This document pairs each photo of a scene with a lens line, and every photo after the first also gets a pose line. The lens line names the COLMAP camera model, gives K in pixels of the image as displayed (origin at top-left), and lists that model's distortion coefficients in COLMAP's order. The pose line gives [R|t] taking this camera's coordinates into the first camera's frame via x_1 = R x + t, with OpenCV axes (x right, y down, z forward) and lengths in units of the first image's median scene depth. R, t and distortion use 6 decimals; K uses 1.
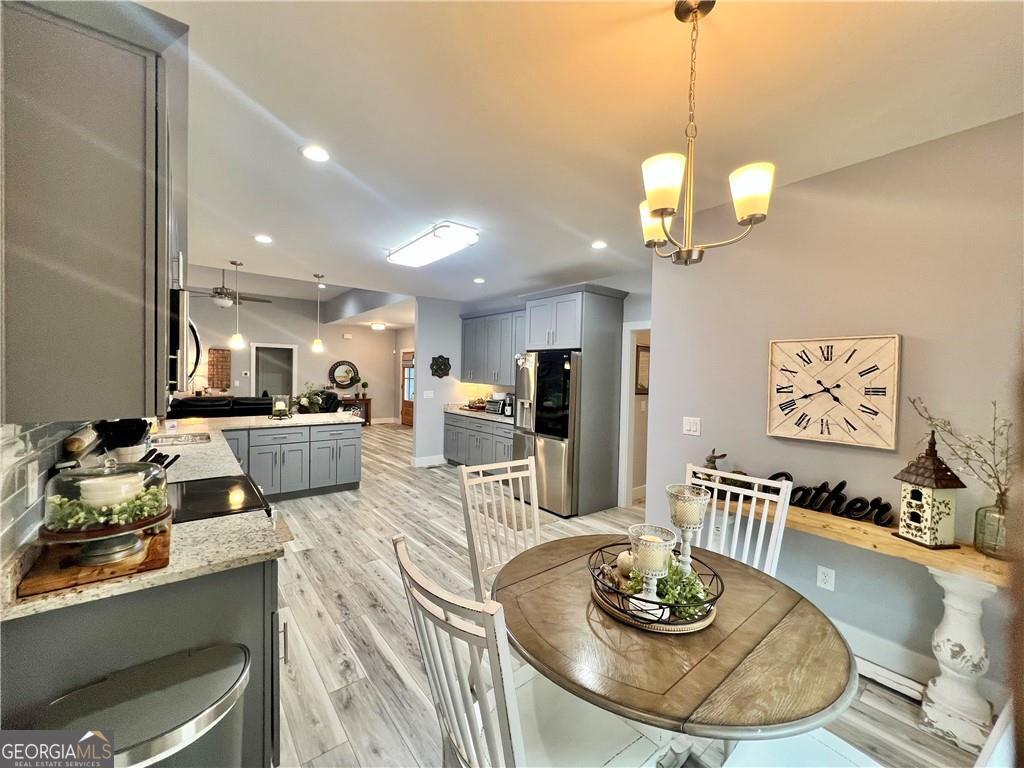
lens RADIAL K [[413.2, 0, 511.4], [0, 413.2, 384.1], [0, 0, 1]] dist [-0.002743, 0.000050]
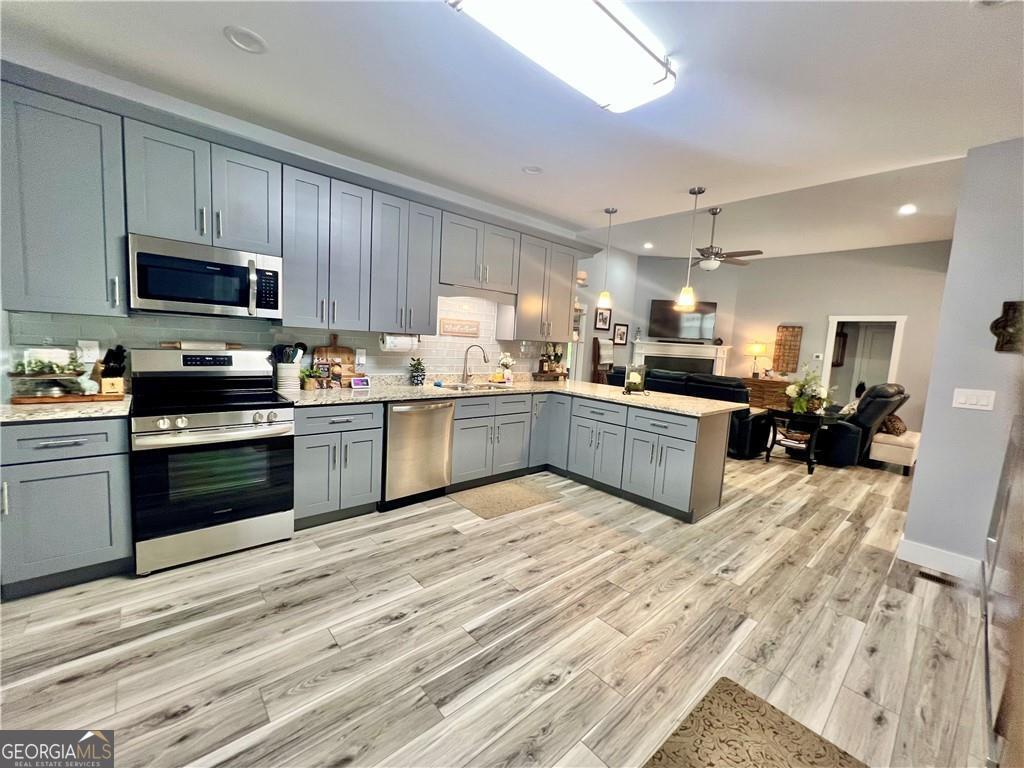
lens RADIAL K [[413.2, 0, 510.1], [0, 413.2, 384.7], [0, 0, 1]] dist [-0.002743, 0.000050]
pose [[0.054522, 0.090613, -0.994393, 0.239973], [-0.082506, 0.992877, 0.085951, 0.019922], [0.995098, 0.077358, 0.061610, 0.789903]]
